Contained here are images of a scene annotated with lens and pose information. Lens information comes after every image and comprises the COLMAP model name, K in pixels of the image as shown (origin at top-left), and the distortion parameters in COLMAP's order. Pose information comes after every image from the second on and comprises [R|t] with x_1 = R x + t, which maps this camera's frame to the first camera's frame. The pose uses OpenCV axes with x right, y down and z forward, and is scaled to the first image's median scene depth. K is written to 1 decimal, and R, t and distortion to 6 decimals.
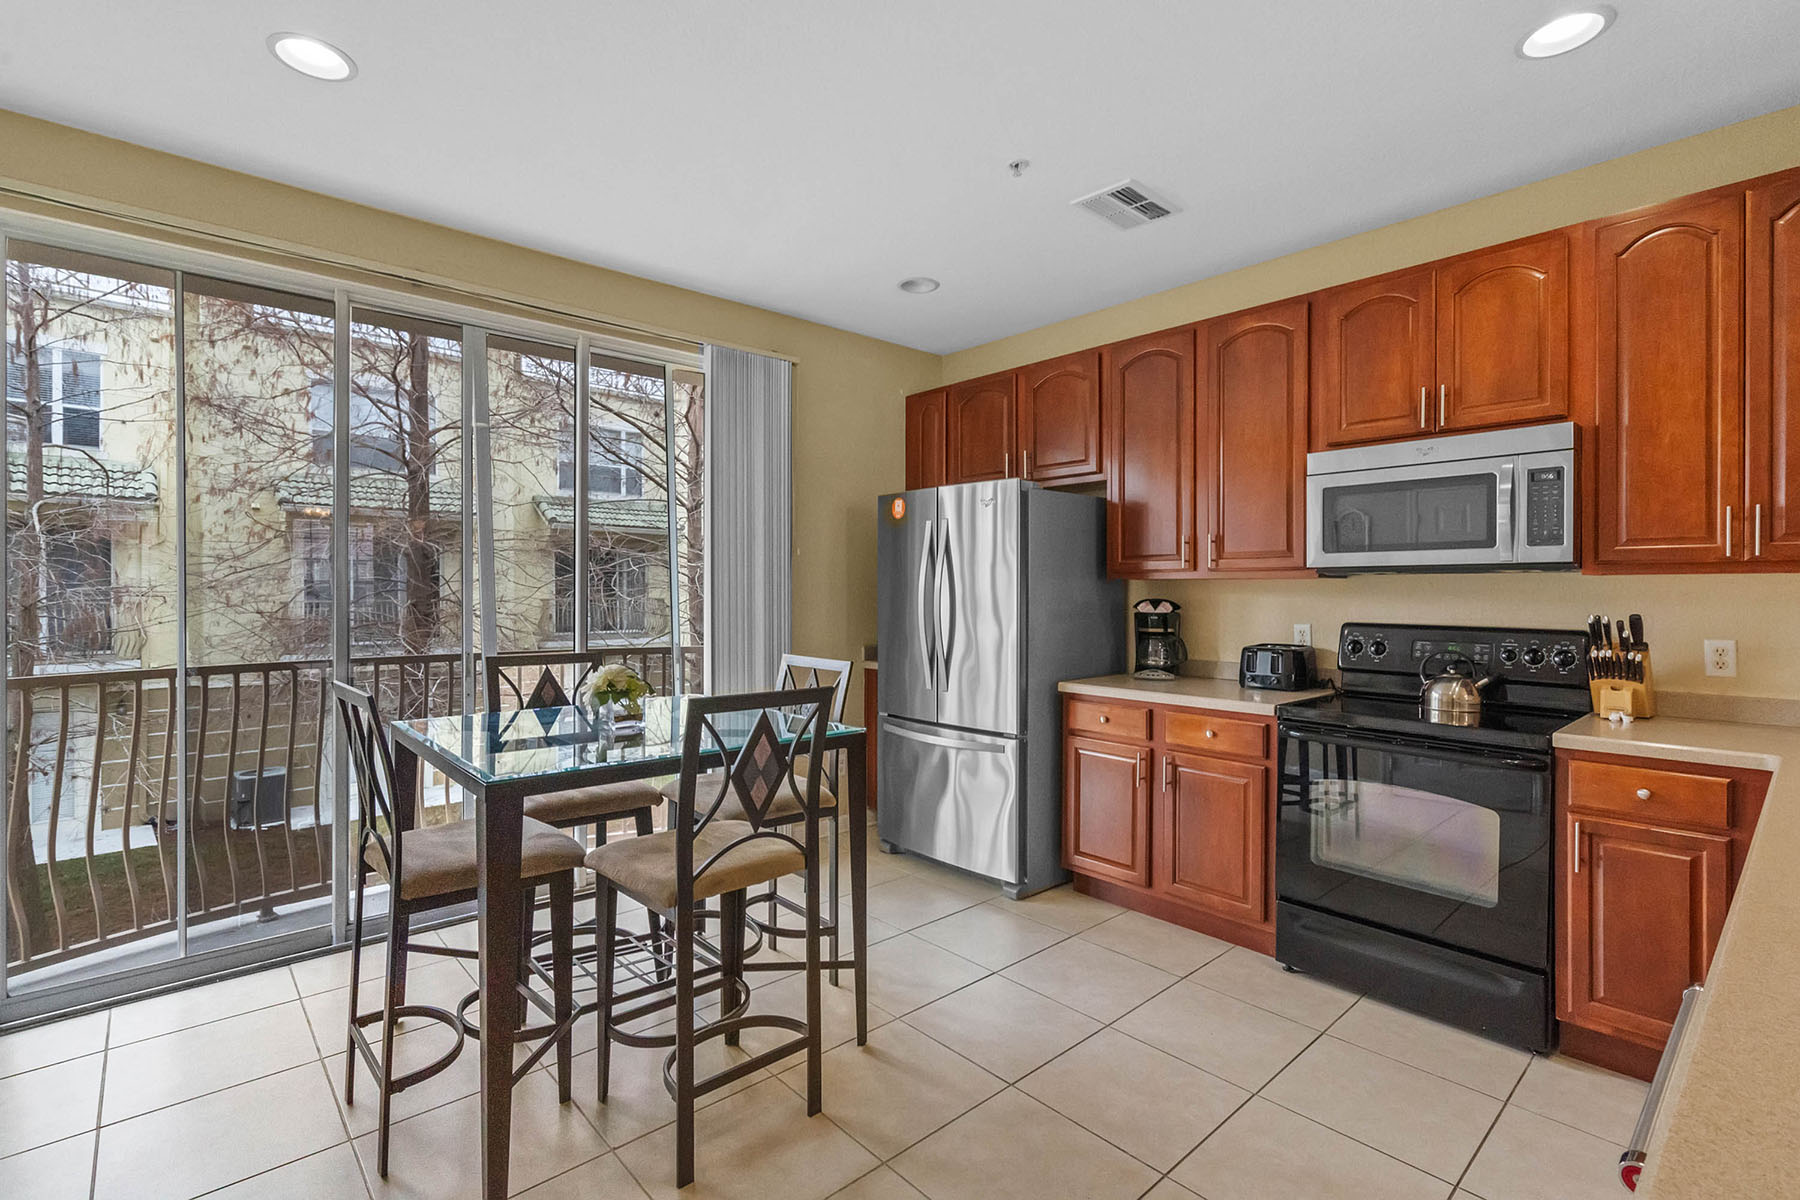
lens RADIAL K [[818.6, 0, 895.5], [0, 818.6, 592.5], [0, 0, 1]] dist [-0.006714, 0.002613]
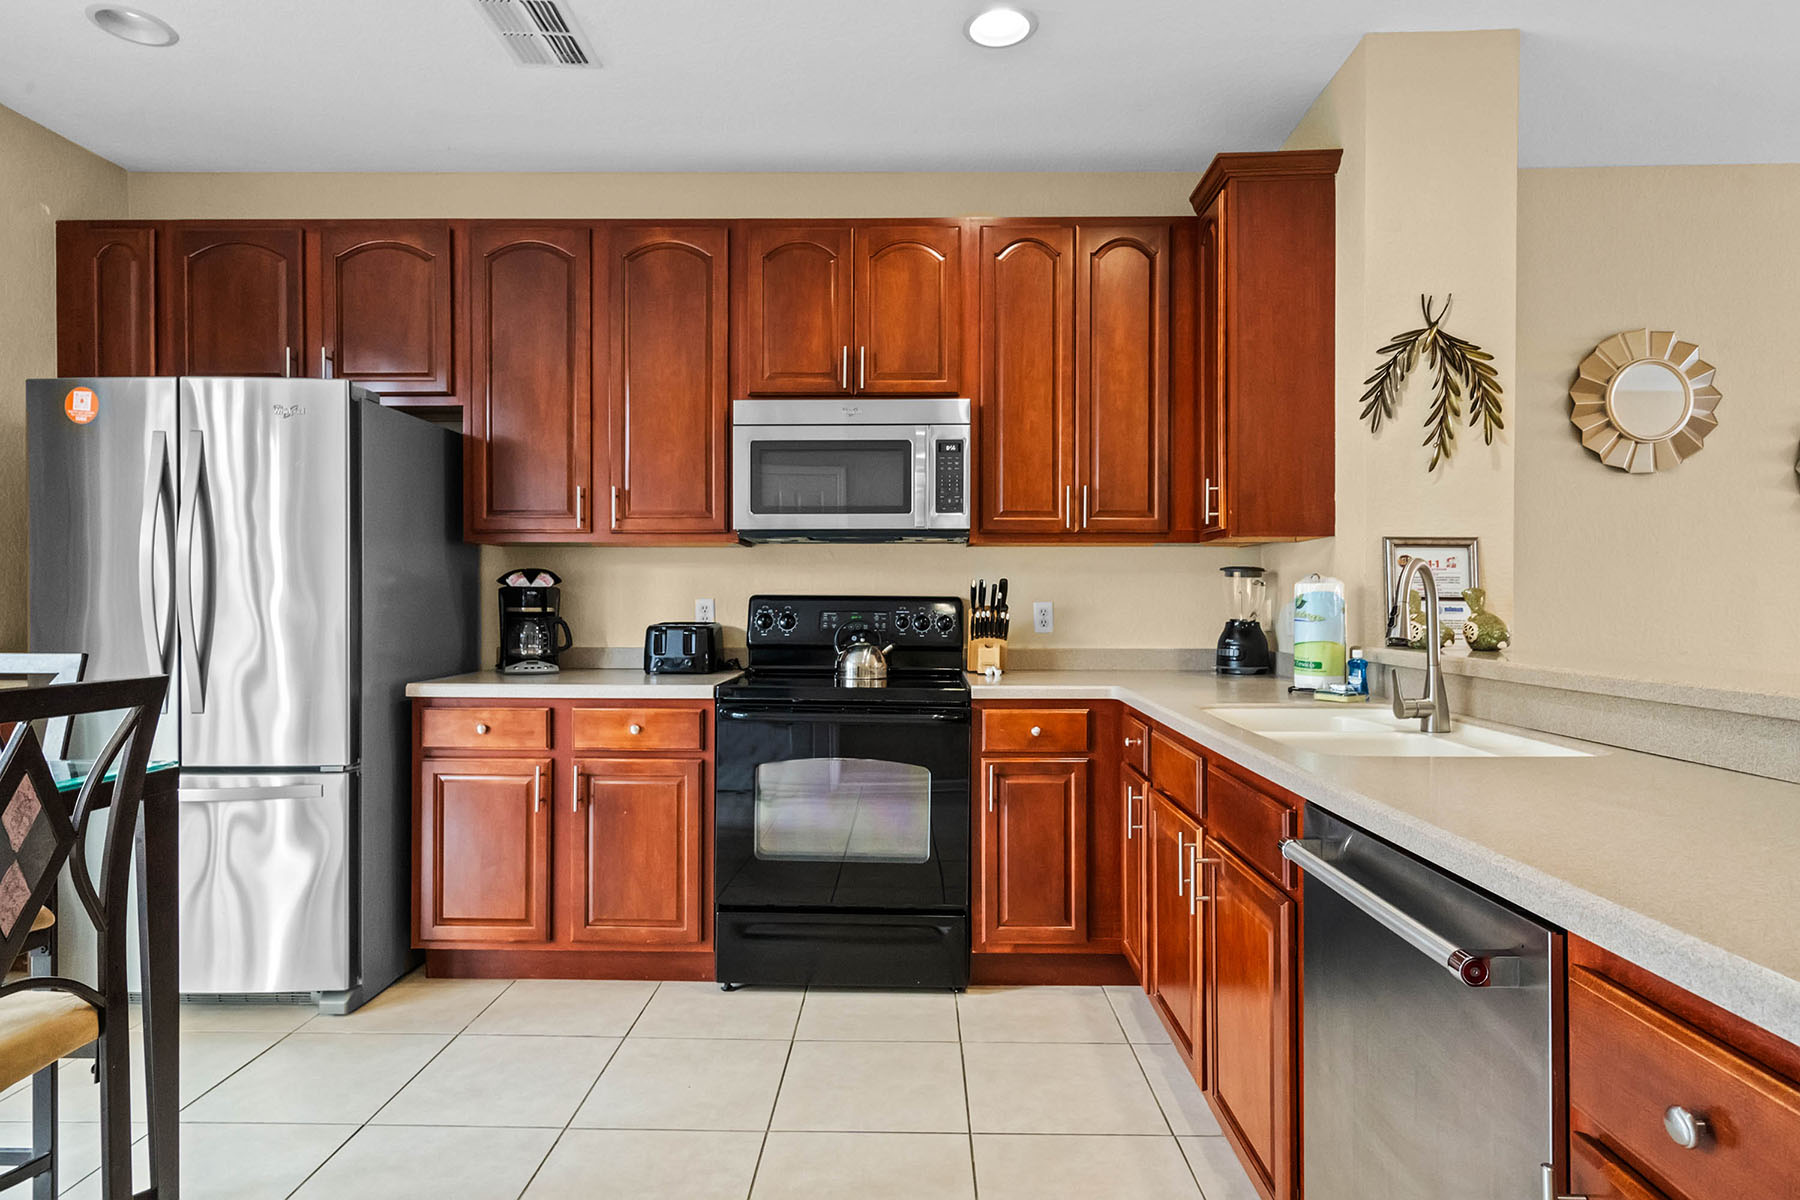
lens RADIAL K [[982.0, 0, 897.4], [0, 982.0, 605.6], [0, 0, 1]] dist [0.002454, 0.002355]
pose [[0.680960, -0.004578, 0.732306, -0.151523], [0.000400, 0.999983, 0.005880, 0.045133], [-0.732320, -0.003711, 0.680950, 0.148277]]
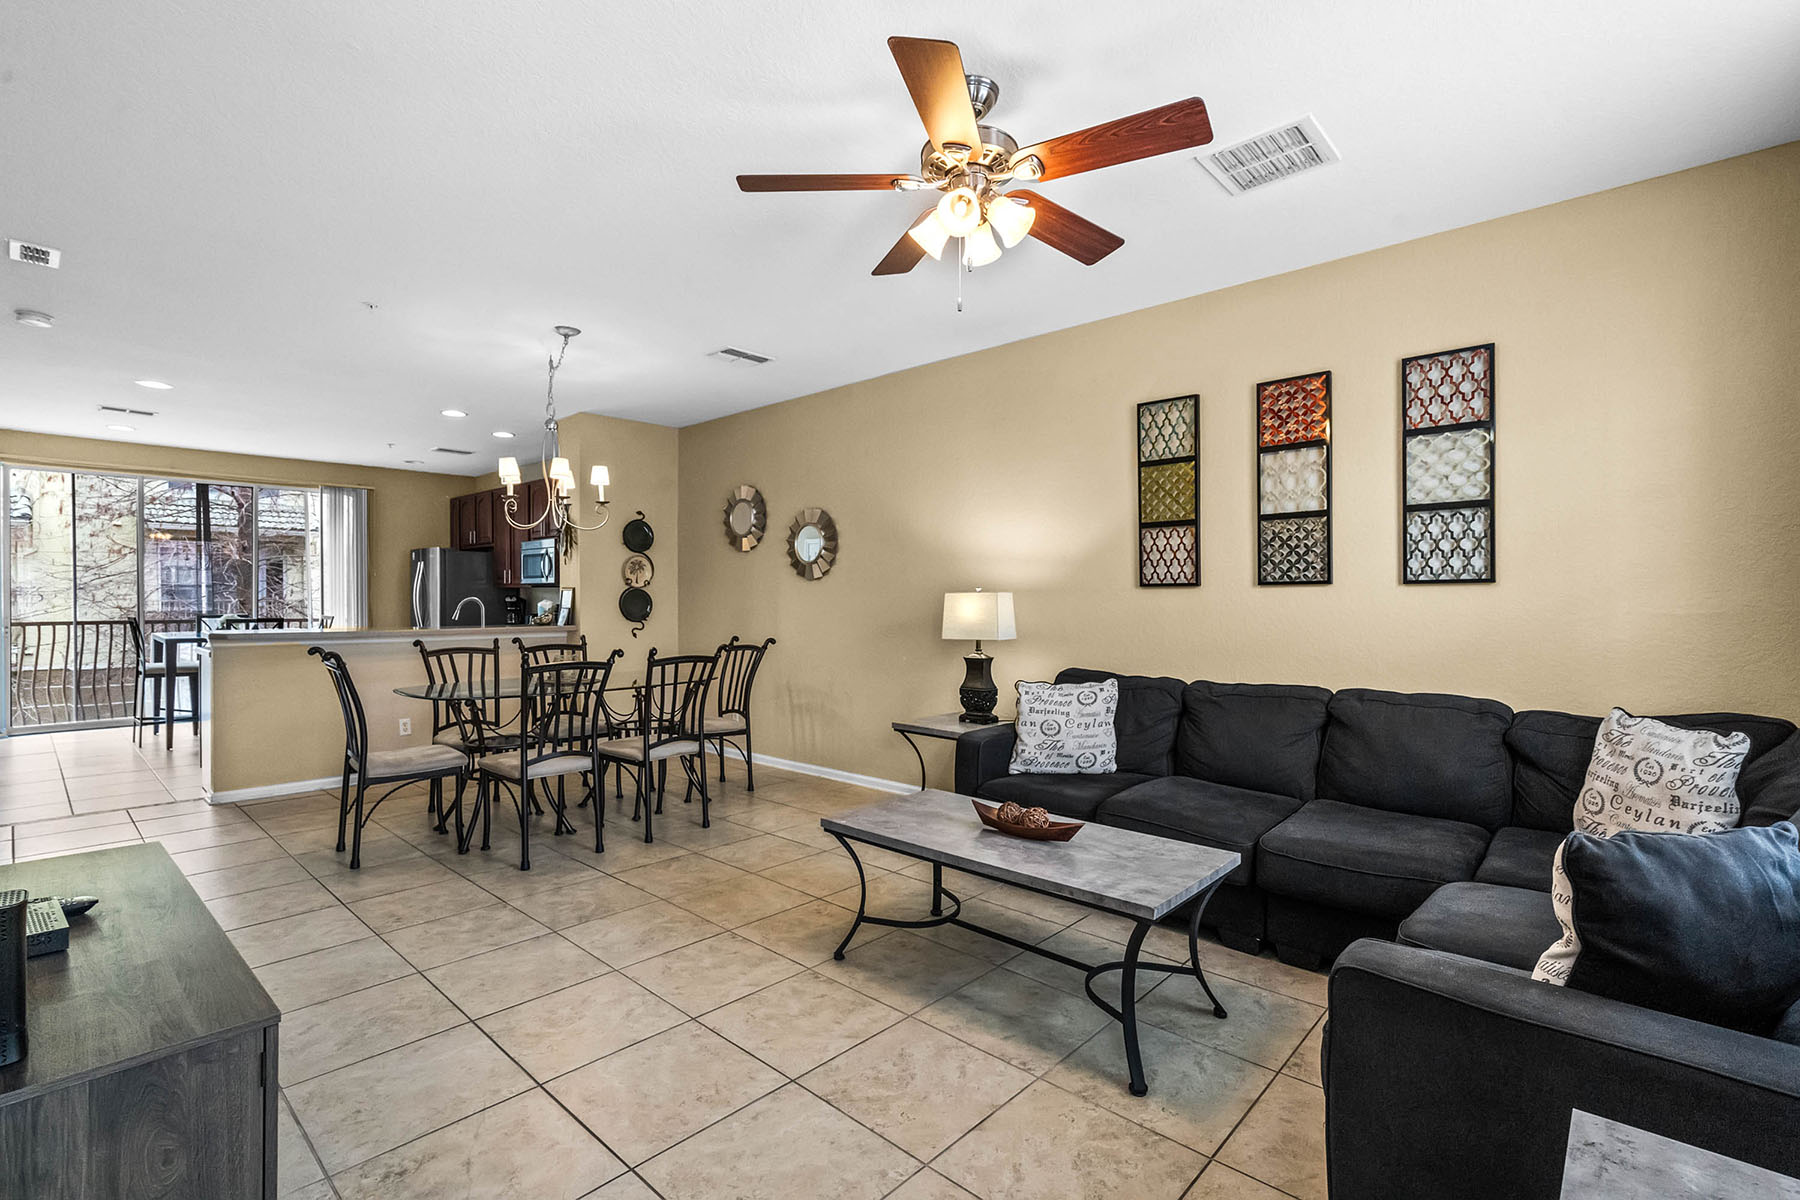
lens RADIAL K [[818.6, 0, 901.5], [0, 818.6, 605.4], [0, 0, 1]] dist [-0.006714, 0.002613]
pose [[0.995417, 0.004371, 0.095526, 1.510308], [-0.005043, 0.999964, 0.006793, 0.017597], [-0.095493, -0.007243, 0.995404, -1.849541]]
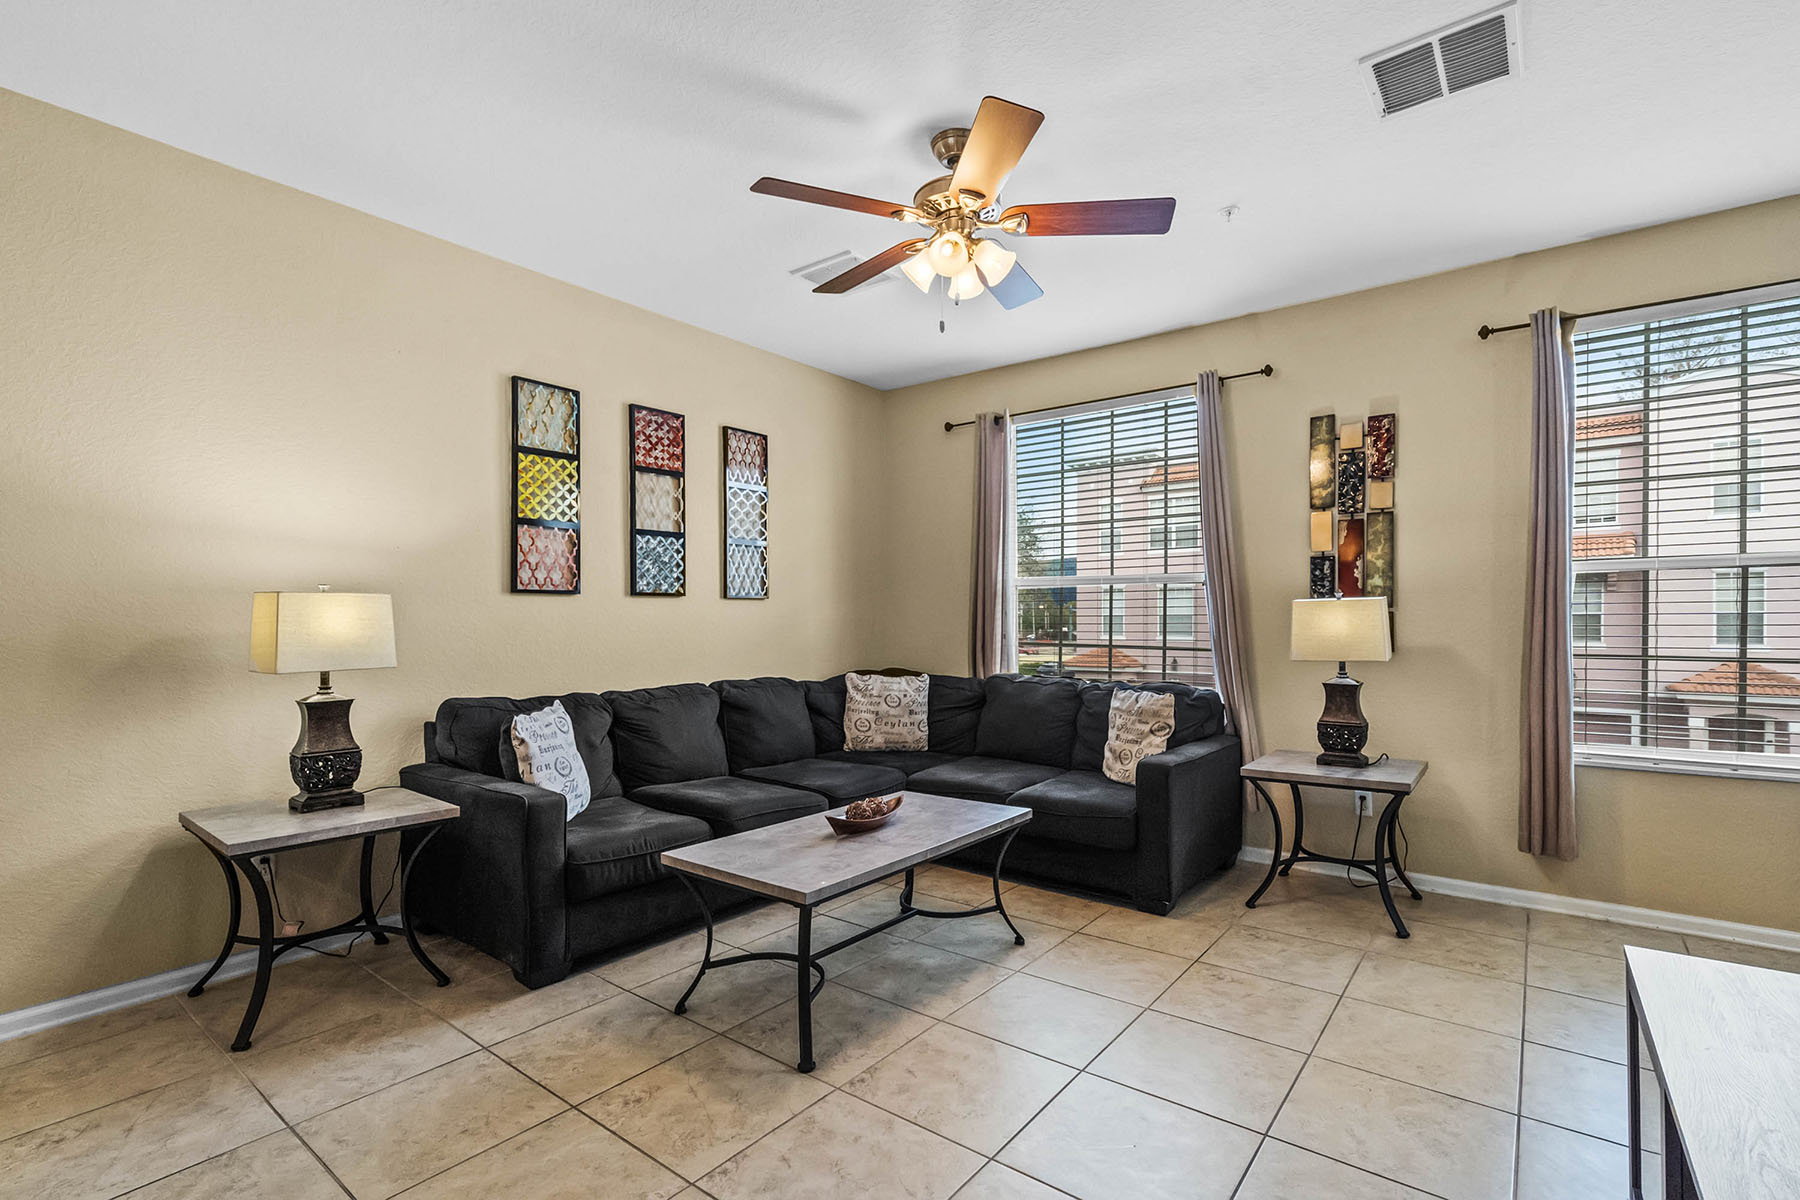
lens RADIAL K [[818.6, 0, 897.7], [0, 818.6, 629.1], [0, 0, 1]] dist [-0.006714, 0.002613]
pose [[-0.170302, -0.004587, 0.985381, 0.809301], [0.003337, 0.999981, 0.005231, 0.041208], [-0.985386, 0.004179, -0.170284, -0.861766]]
